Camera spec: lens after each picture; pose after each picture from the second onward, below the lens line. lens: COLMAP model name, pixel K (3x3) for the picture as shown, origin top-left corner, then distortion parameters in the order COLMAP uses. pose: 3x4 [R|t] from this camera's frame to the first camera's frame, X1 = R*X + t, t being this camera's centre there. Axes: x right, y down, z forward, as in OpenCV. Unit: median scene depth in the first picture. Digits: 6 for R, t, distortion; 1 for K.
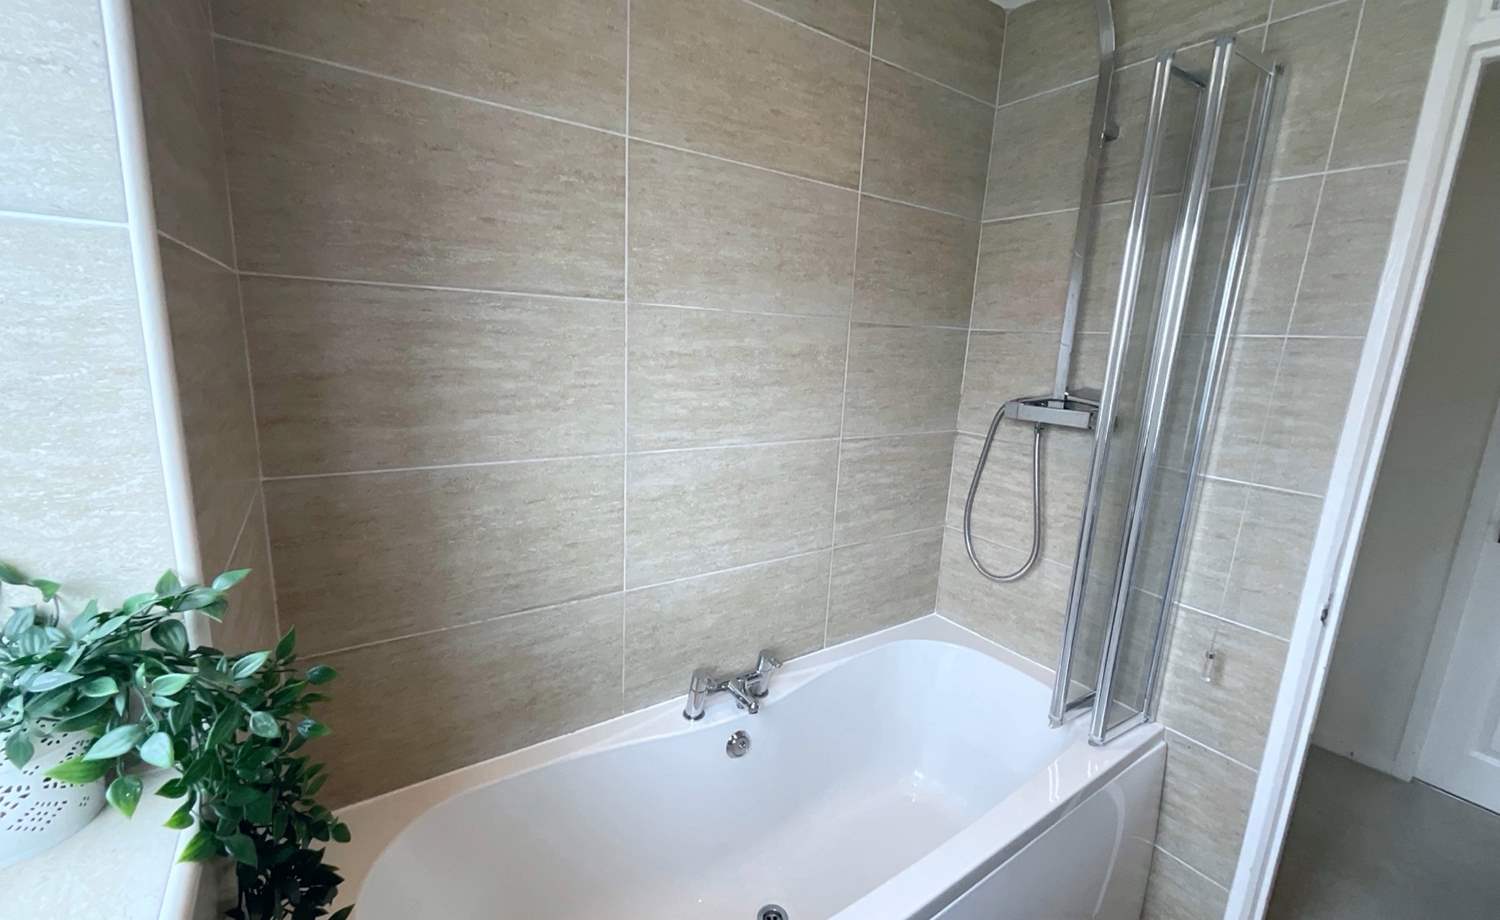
lens RADIAL K [[607.4, 0, 750.0], [0, 607.4, 460.0], [0, 0, 1]] dist [-0.007111, 0.003144]
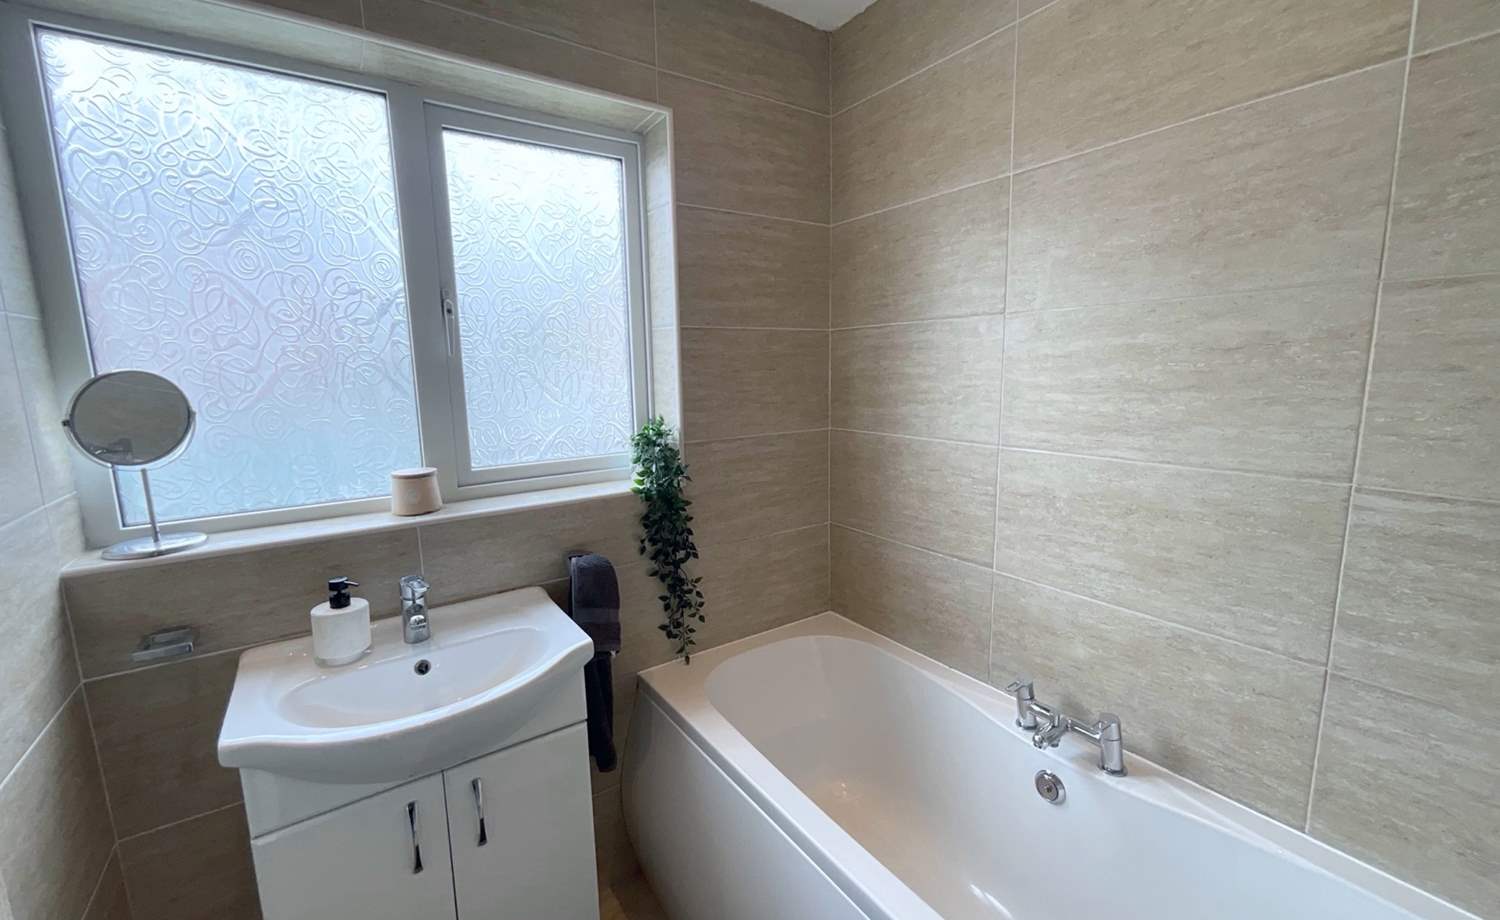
lens RADIAL K [[607.4, 0, 750.0], [0, 607.4, 460.0], [0, 0, 1]] dist [-0.007111, 0.003144]
pose [[-0.003611, 0.106156, -0.994343, 0.893353], [-0.177679, 0.978460, 0.105105, -0.021547], [0.984082, 0.177053, 0.015329, 0.507282]]
